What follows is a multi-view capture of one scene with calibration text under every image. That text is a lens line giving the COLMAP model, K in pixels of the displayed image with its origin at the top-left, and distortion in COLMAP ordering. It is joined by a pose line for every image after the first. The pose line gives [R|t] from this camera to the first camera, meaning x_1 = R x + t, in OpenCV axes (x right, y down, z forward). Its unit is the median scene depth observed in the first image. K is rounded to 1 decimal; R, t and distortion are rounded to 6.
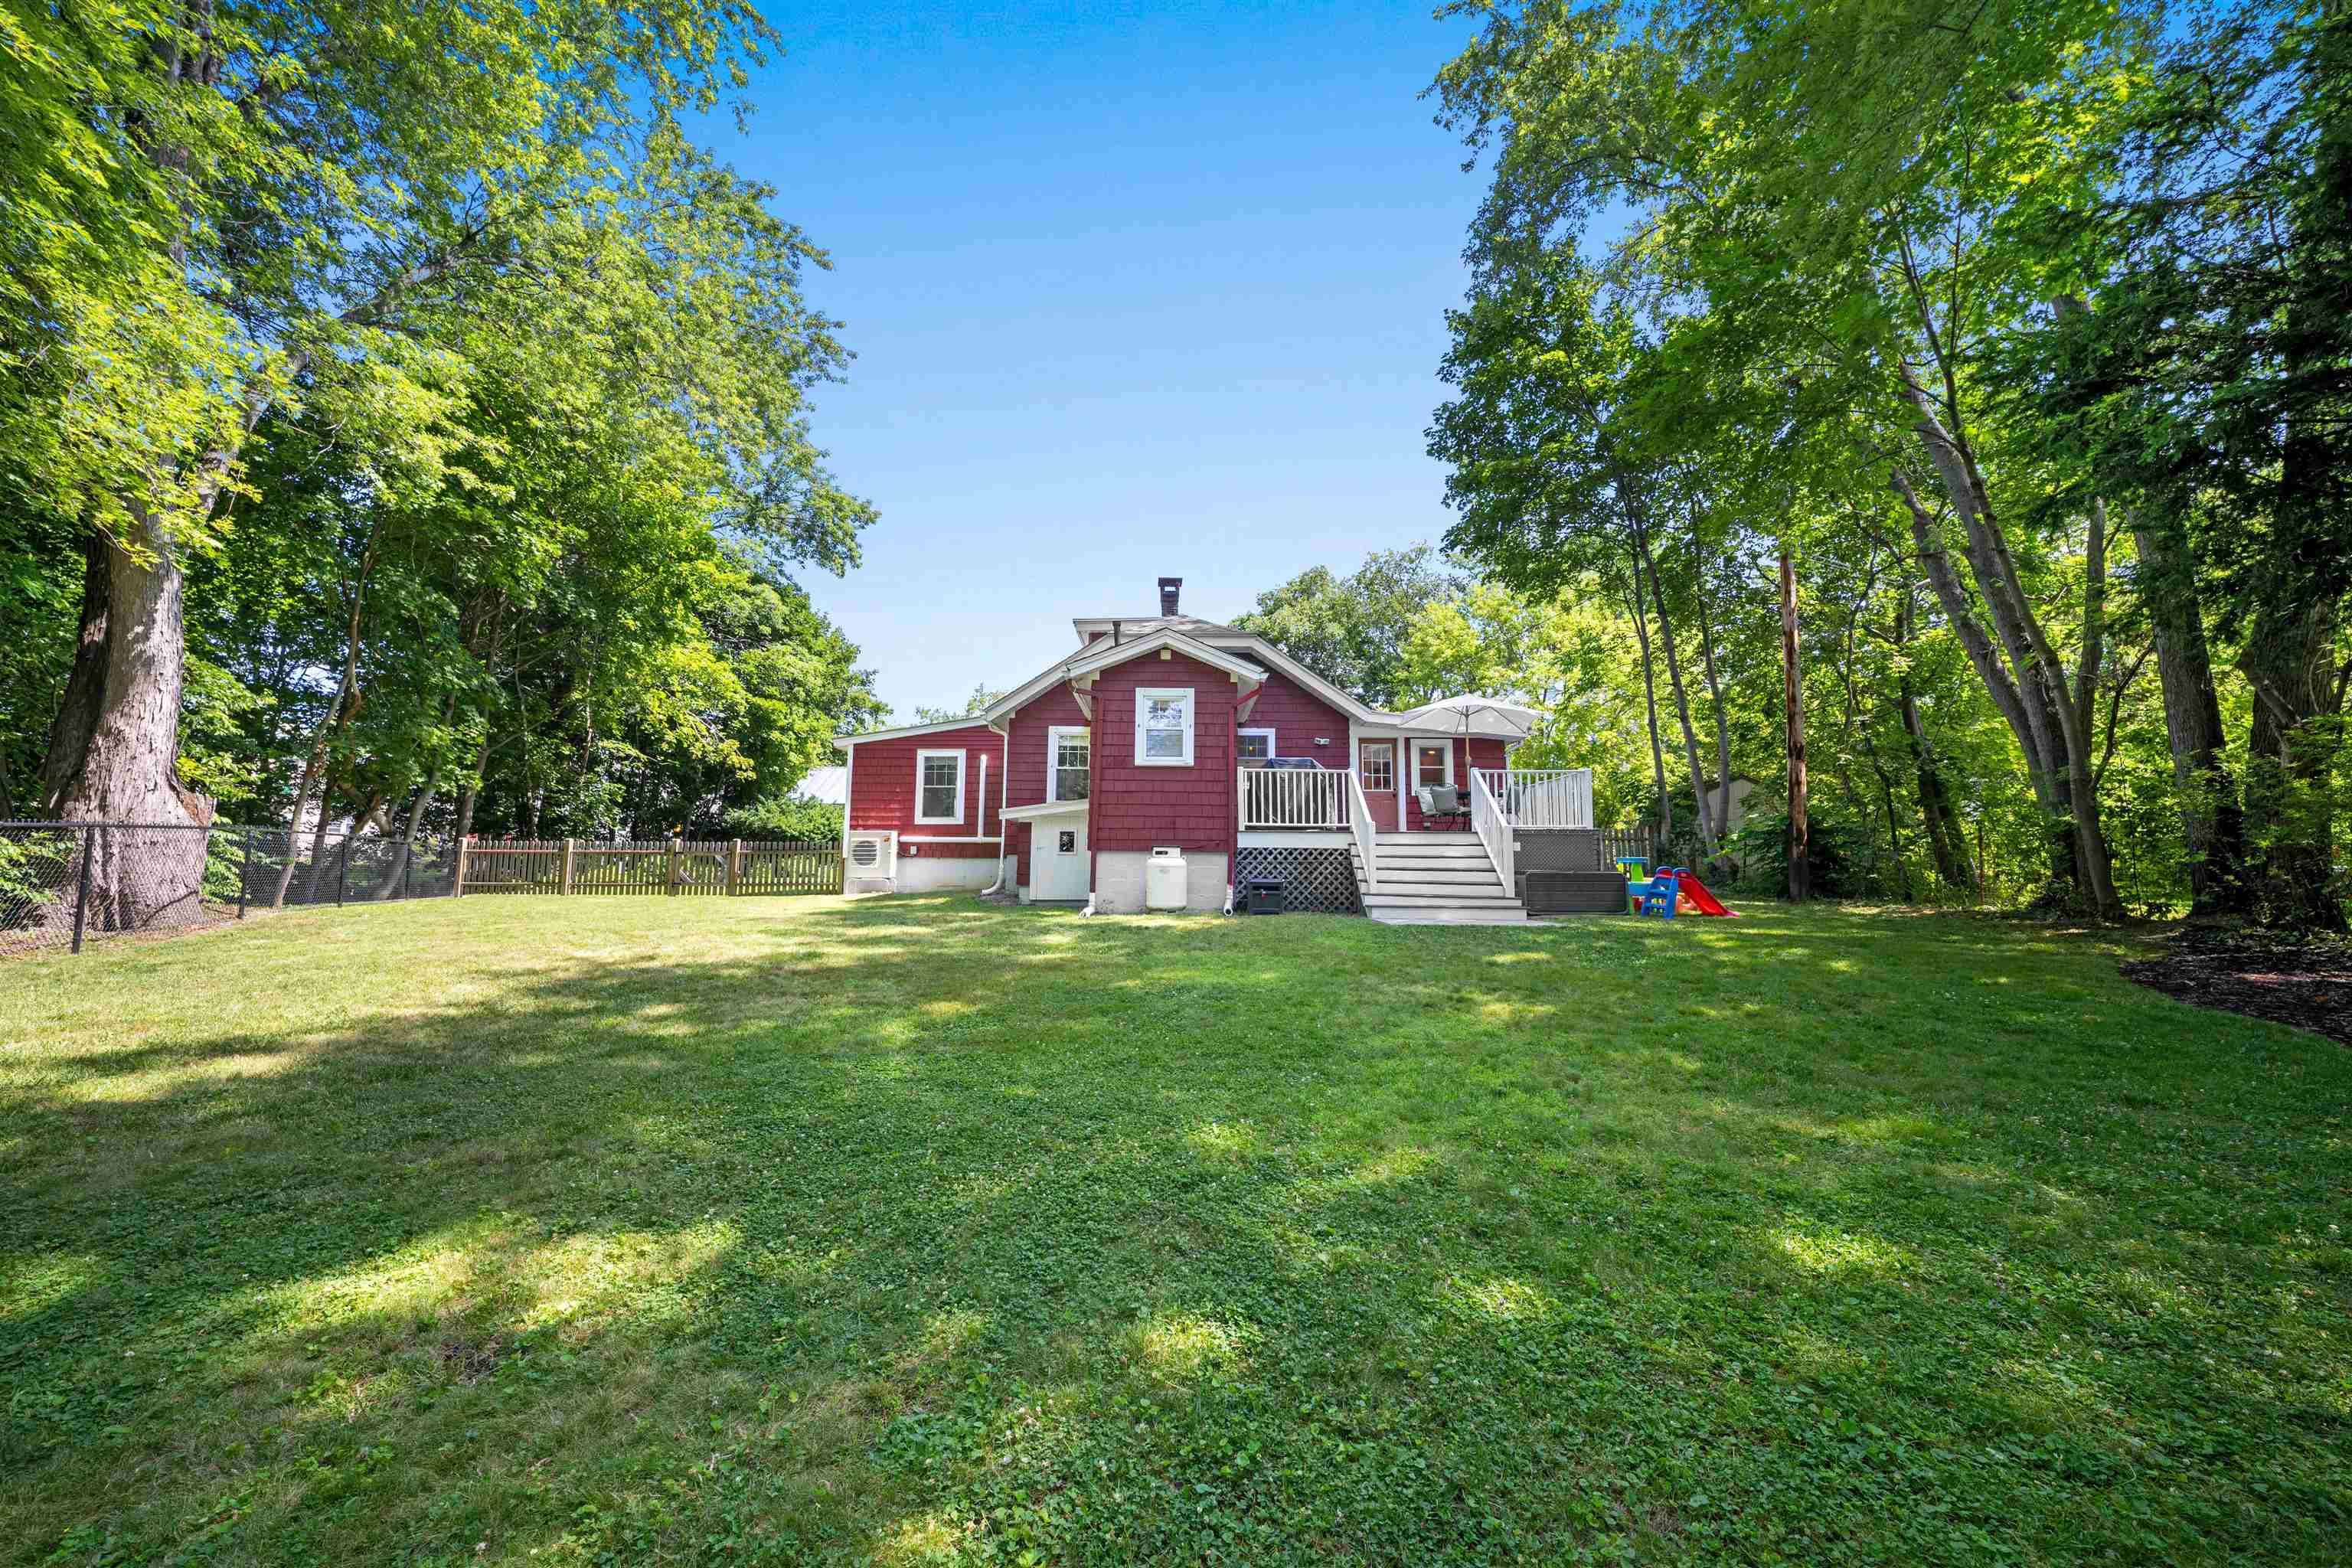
lens RADIAL K [[854.6, 0, 1176.0], [0, 854.6, 784.0], [0, 0, 1]] dist [0.000248, 0.000039]
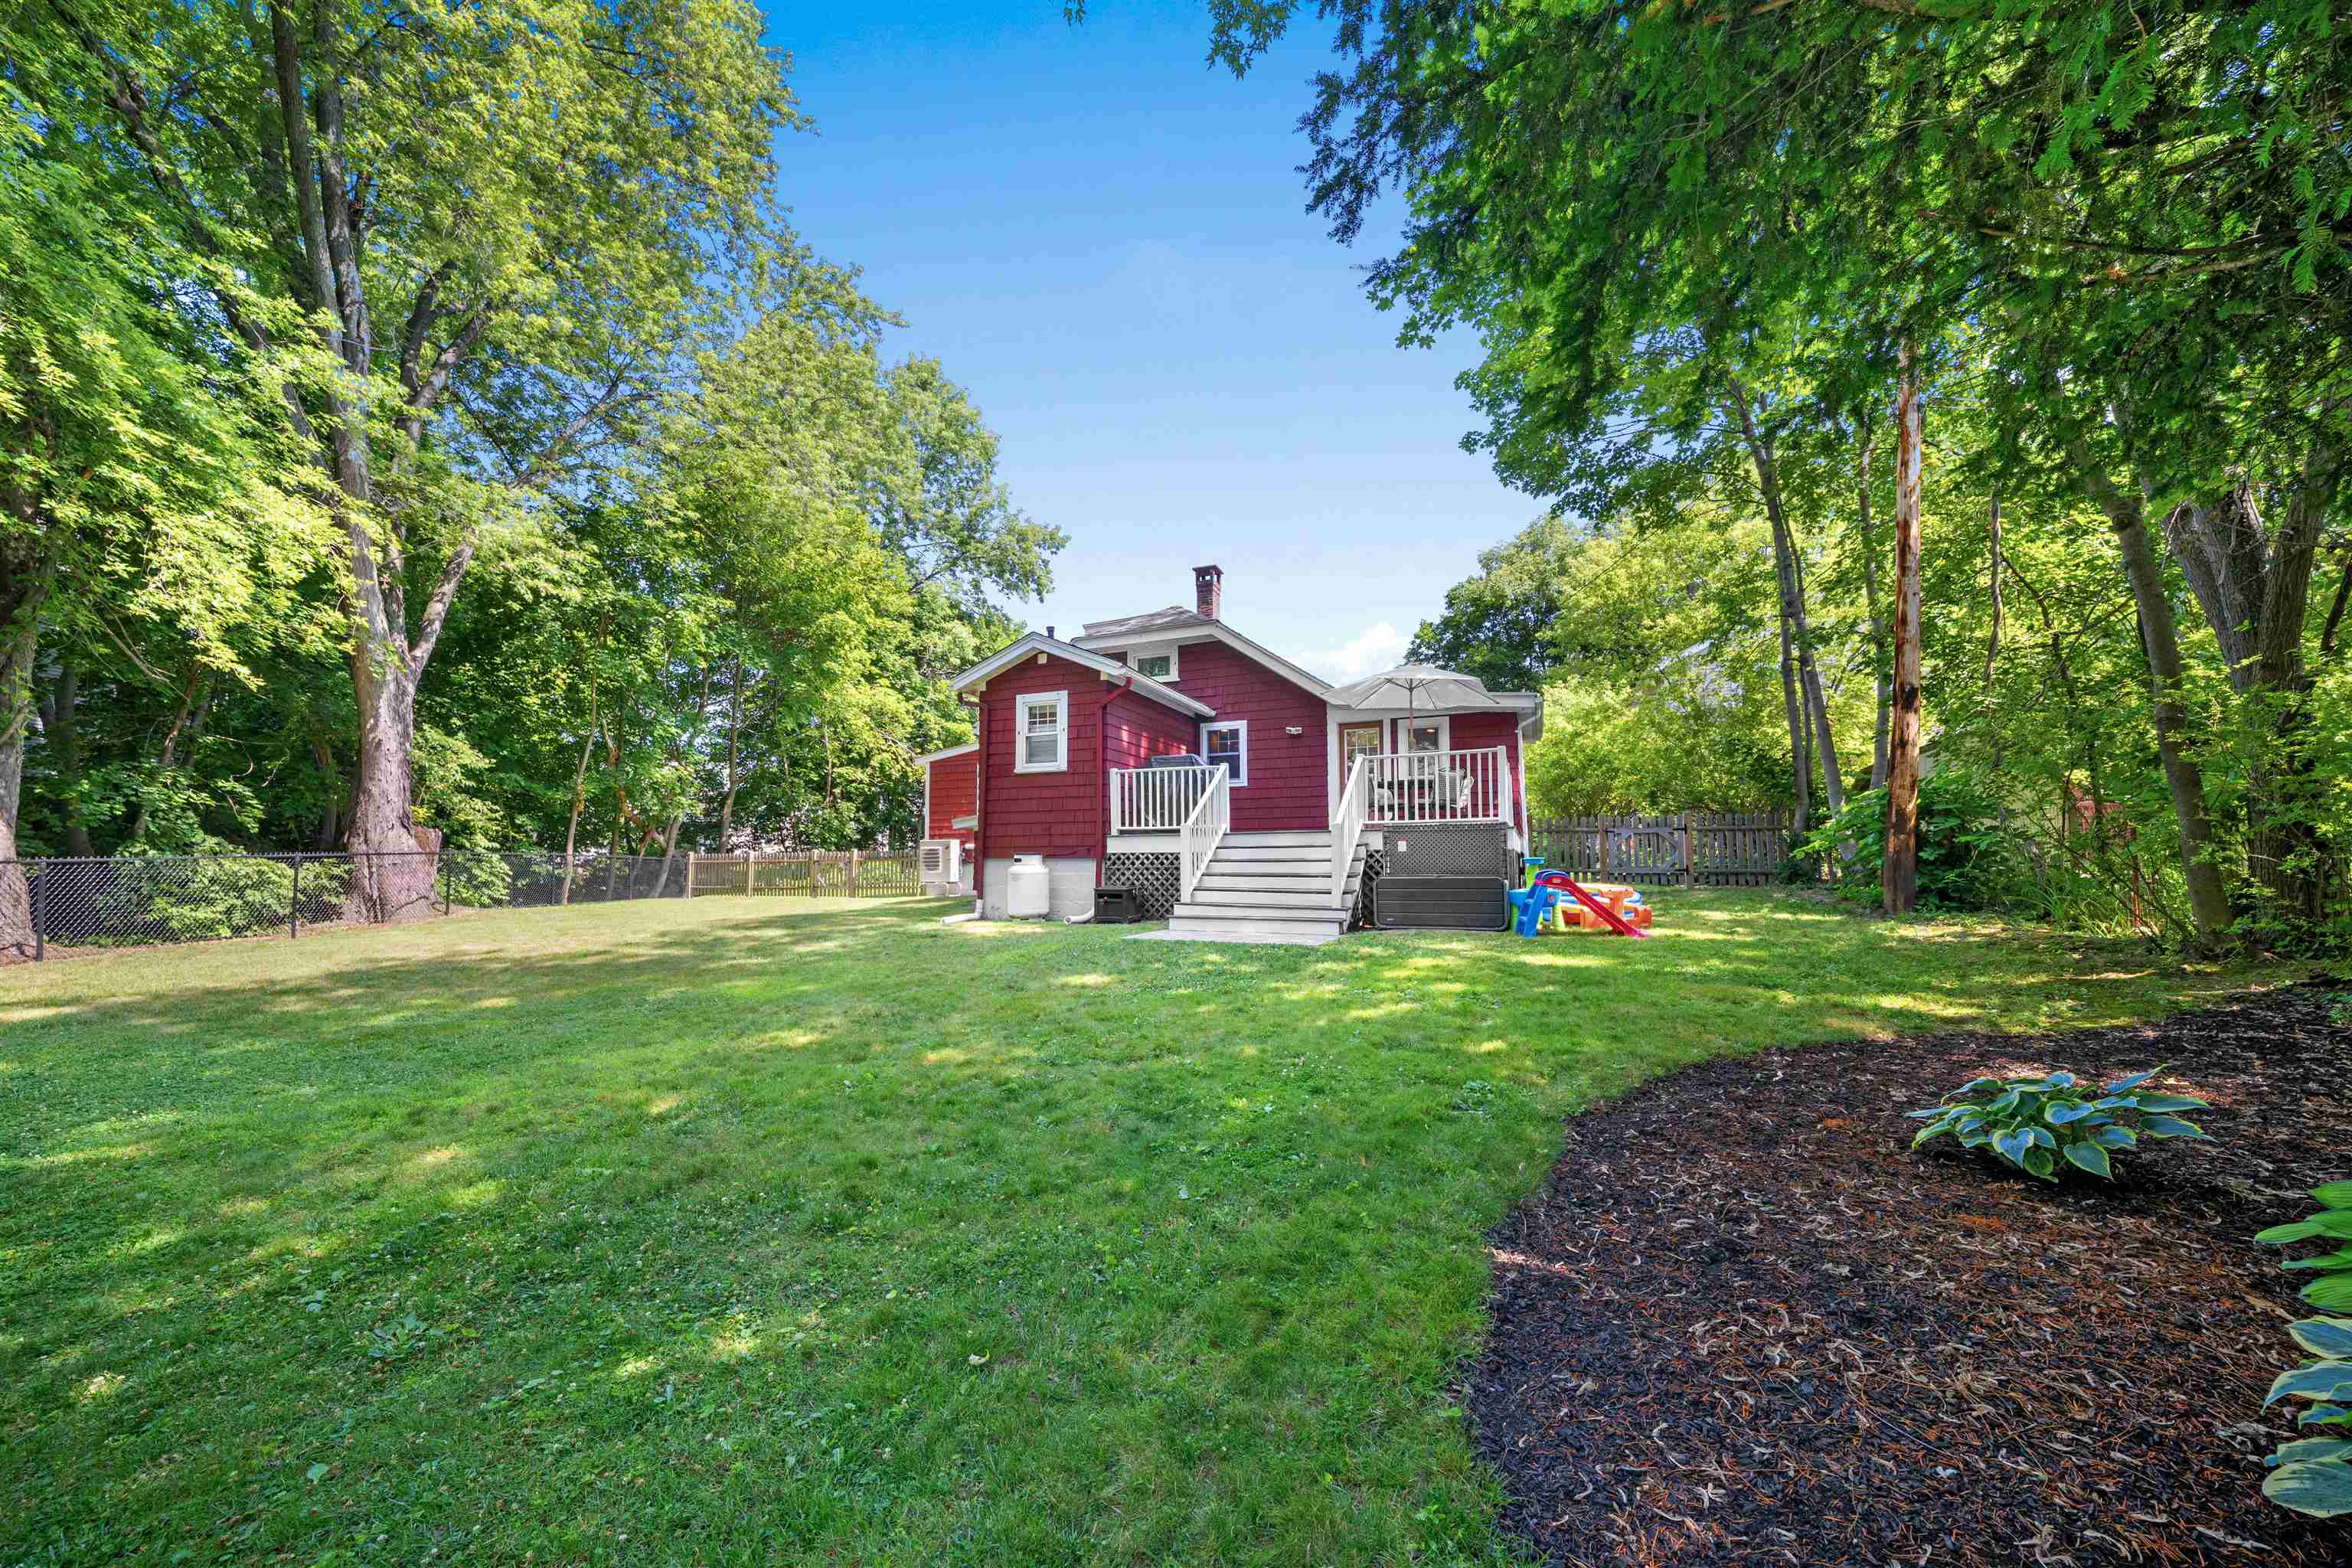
lens RADIAL K [[854.1, 0, 1174.2], [0, 854.1, 834.2], [0, 0, 1]] dist [-0.001196, -0.000063]
pose [[0.915952, -0.025315, -0.400488, 0.521872], [0.051056, 0.997249, 0.053733, 0.005116], [0.398026, -0.069664, 0.914725, 0.147712]]
